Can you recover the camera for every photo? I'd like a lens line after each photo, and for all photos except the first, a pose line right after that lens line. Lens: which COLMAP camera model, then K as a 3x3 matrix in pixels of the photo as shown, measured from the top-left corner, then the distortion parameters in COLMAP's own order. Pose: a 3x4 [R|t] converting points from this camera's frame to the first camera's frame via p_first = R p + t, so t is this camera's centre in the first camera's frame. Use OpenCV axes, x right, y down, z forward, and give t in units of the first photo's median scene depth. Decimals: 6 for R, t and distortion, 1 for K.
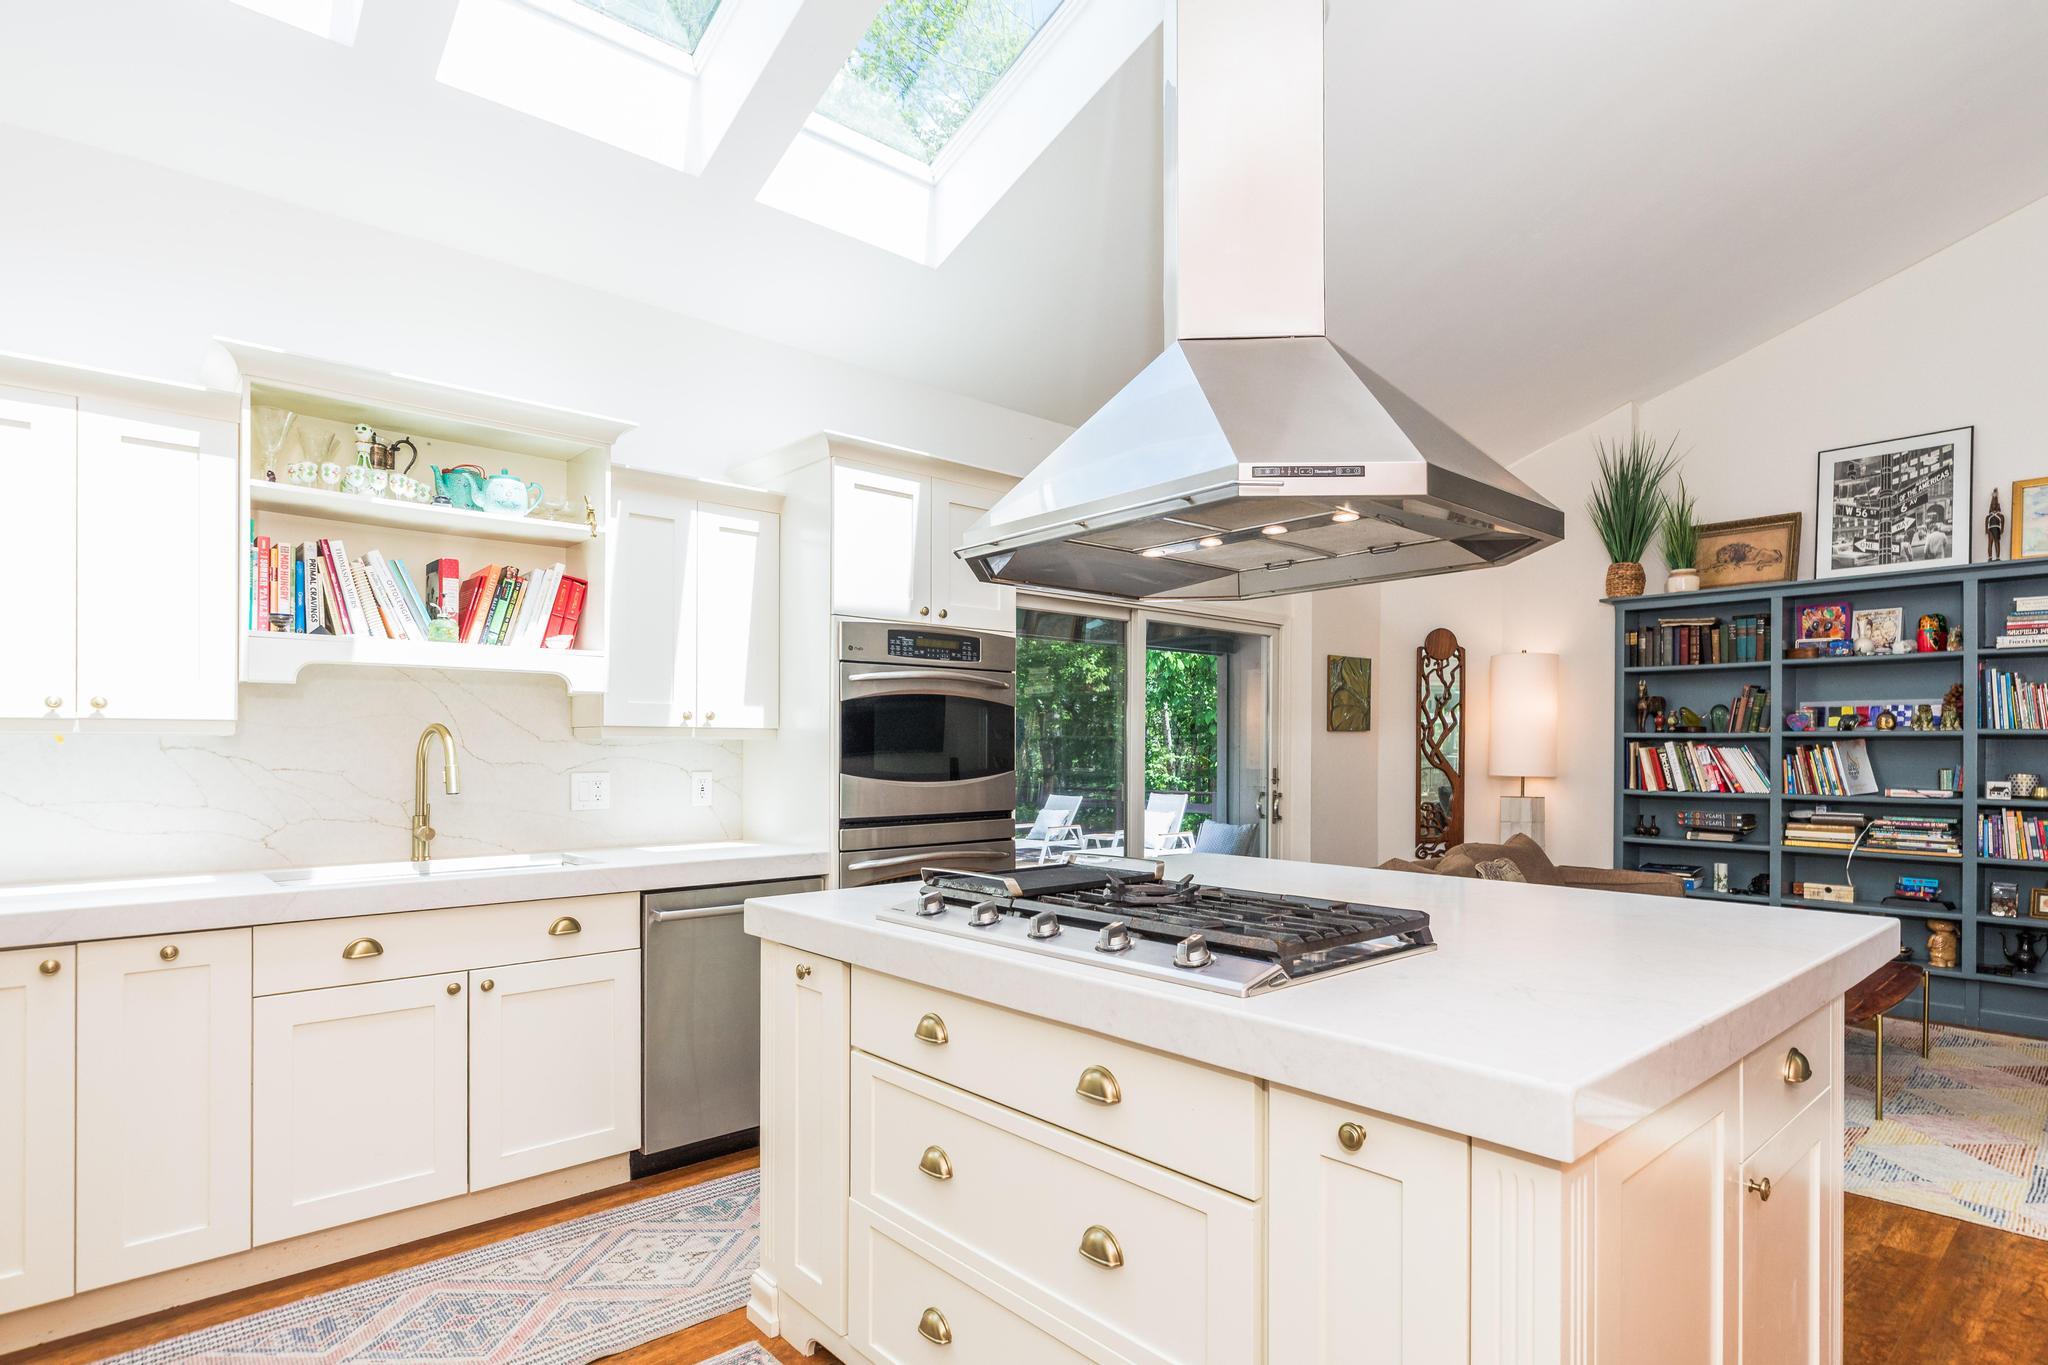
lens RADIAL K [[1074.0, 0, 1054.6], [0, 1074.0, 748.0], [0, 0, 1]] dist [0.002546, -0.000237]
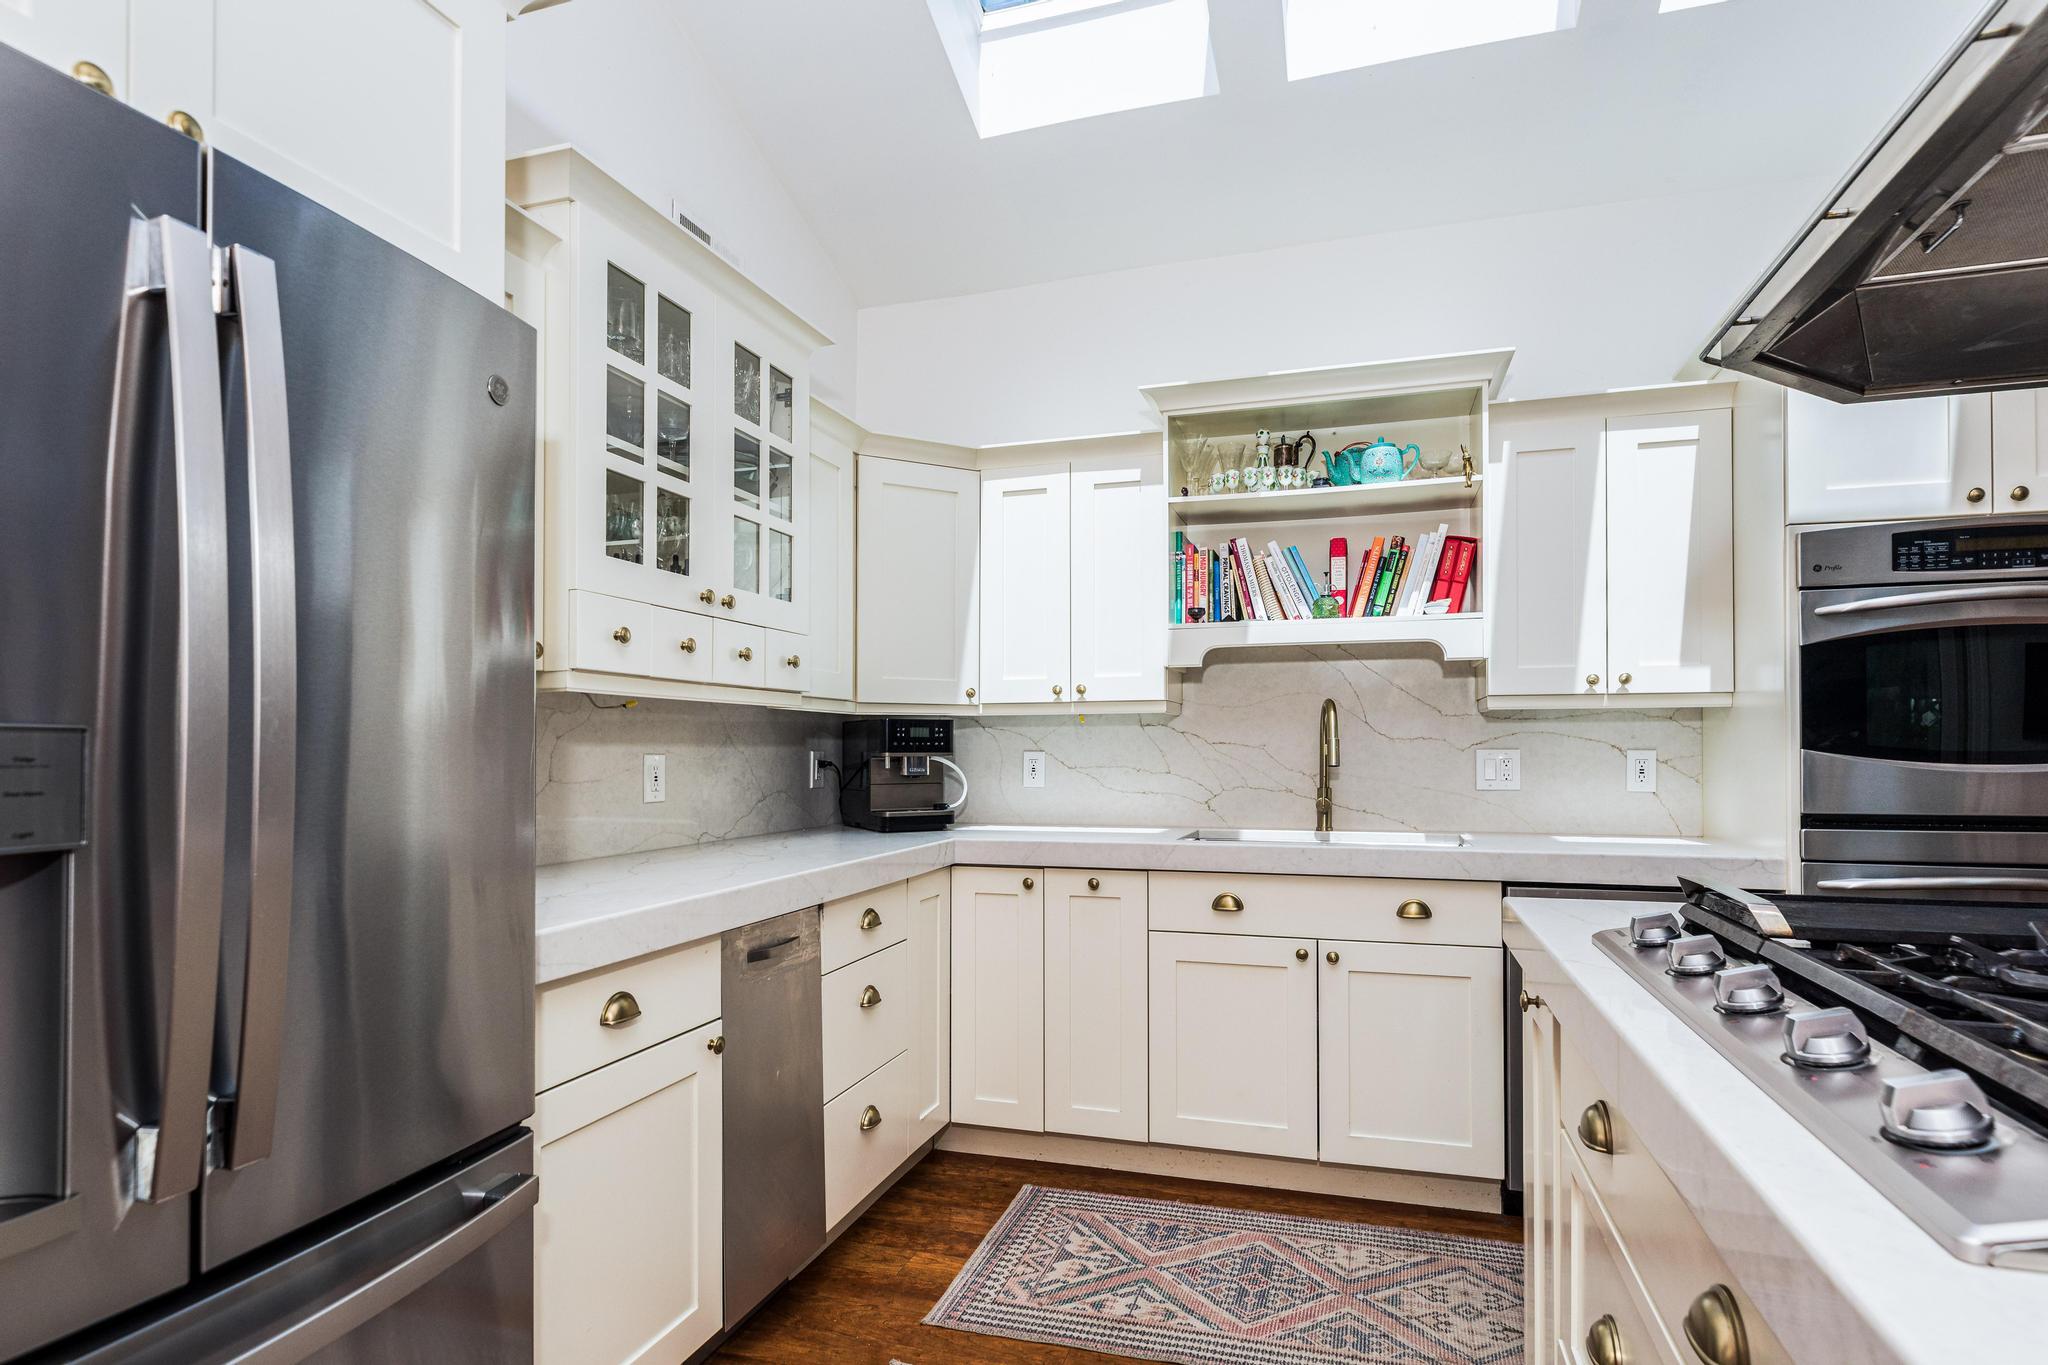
lens RADIAL K [[1041.1, 0, 1046.6], [0, 1041.1, 737.8], [0, 0, 1]] dist [-0.002415, -0.000540]
pose [[0.504595, -0.010871, -0.863288, 0.096275], [0.002255, 0.999934, -0.011273, 0.015908], [0.863353, 0.003741, 0.504586, 0.161334]]
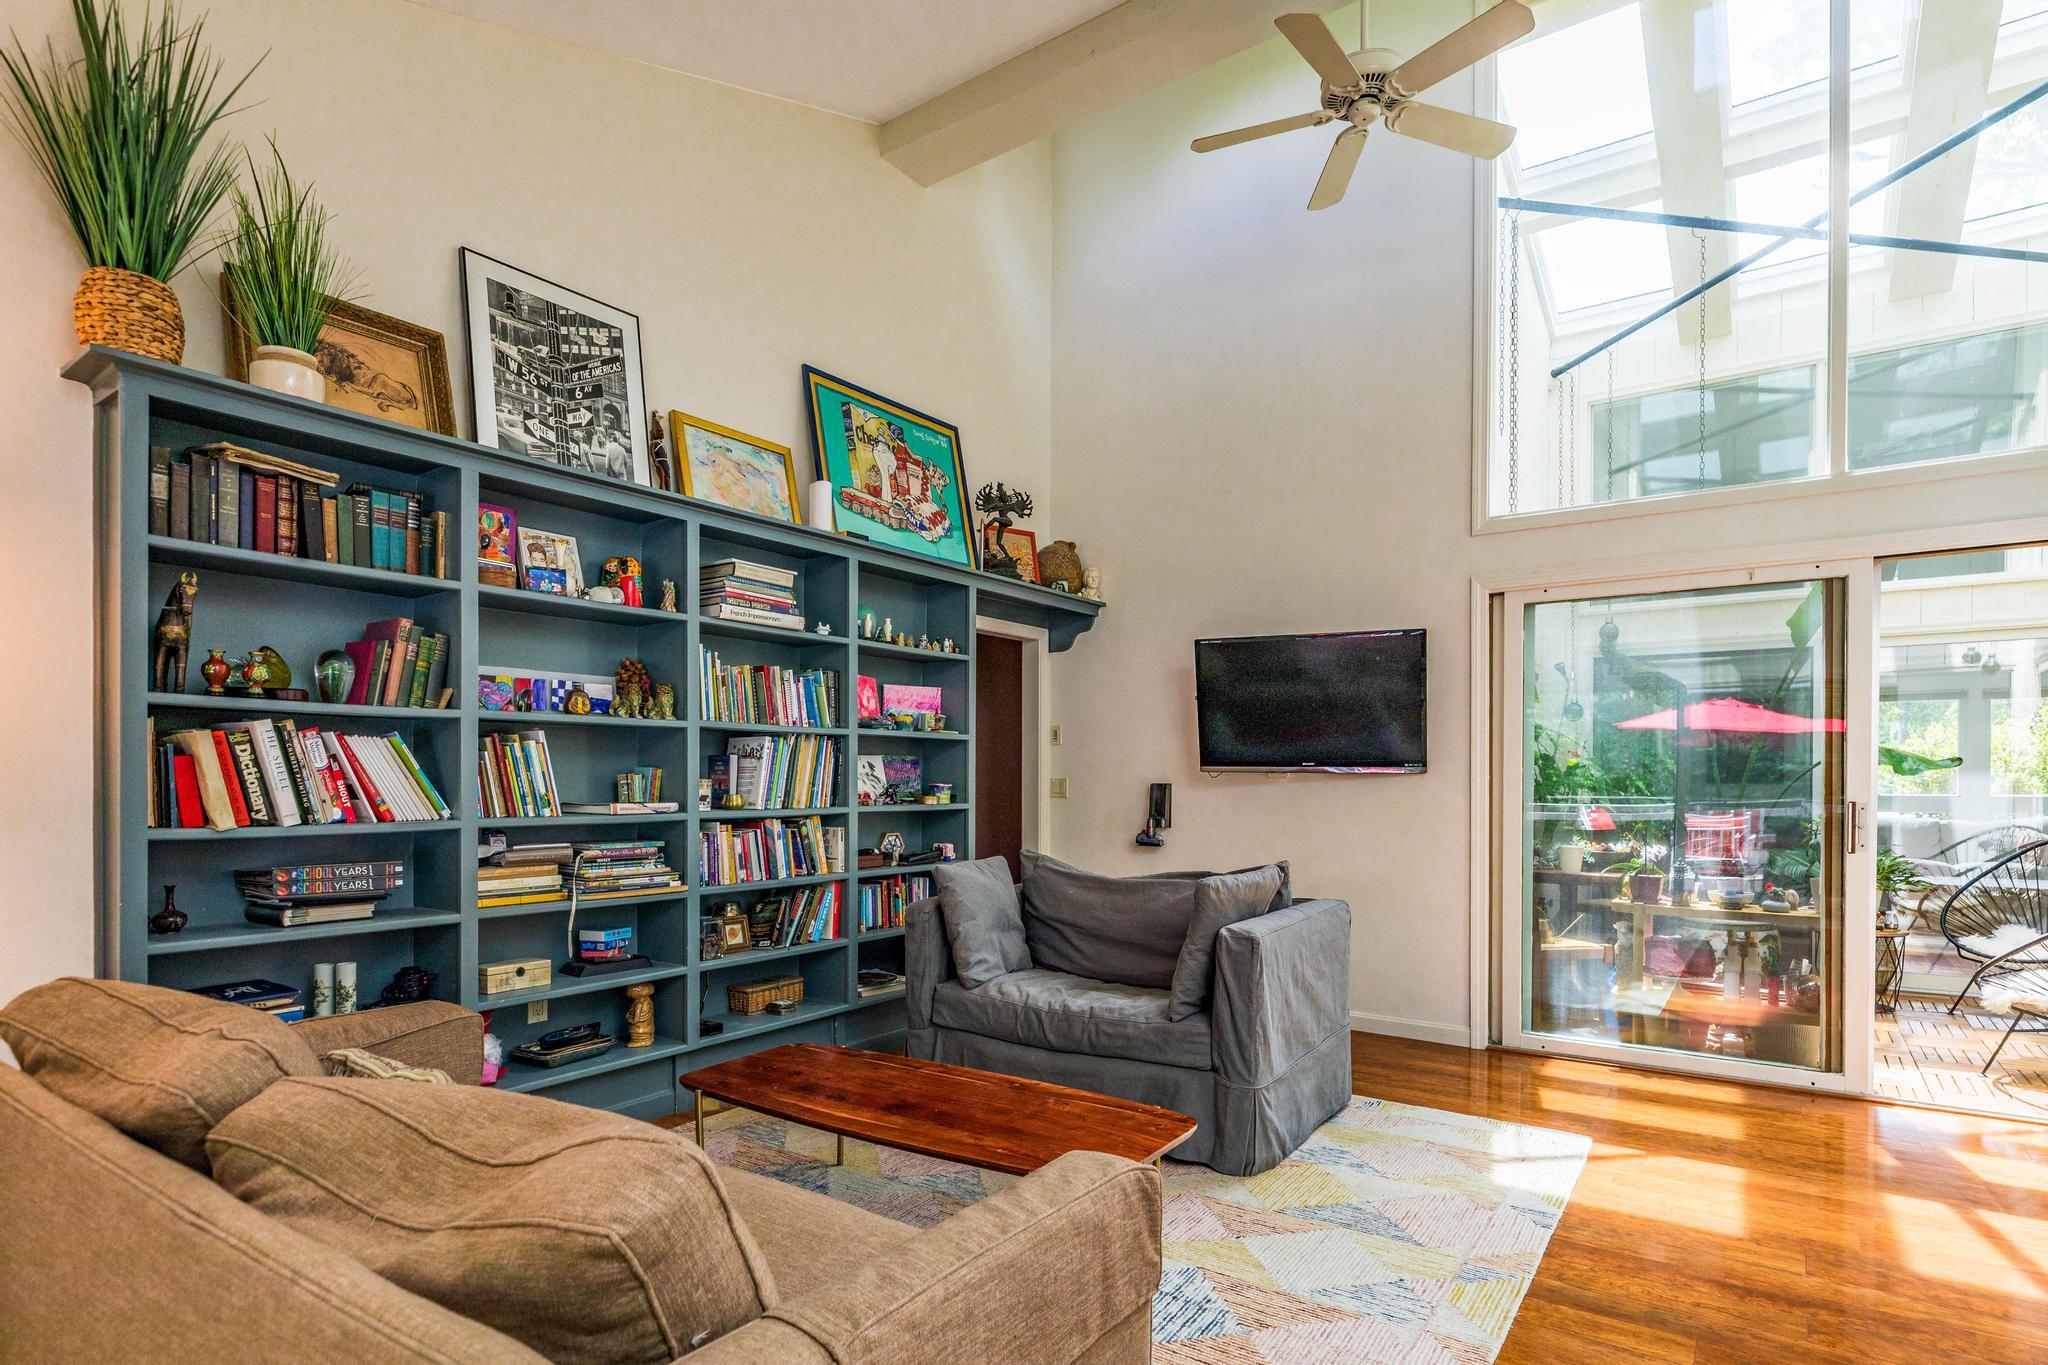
lens RADIAL K [[1042.7, 0, 1050.2], [0, 1042.7, 774.6], [0, 0, 1]] dist [-0.003676, -0.000395]
pose [[-0.210907, -0.005802, 0.977489, 0.081698], [-0.006629, 0.999968, 0.004505, 0.015951], [-0.977484, -0.005530, -0.210938, 0.901465]]
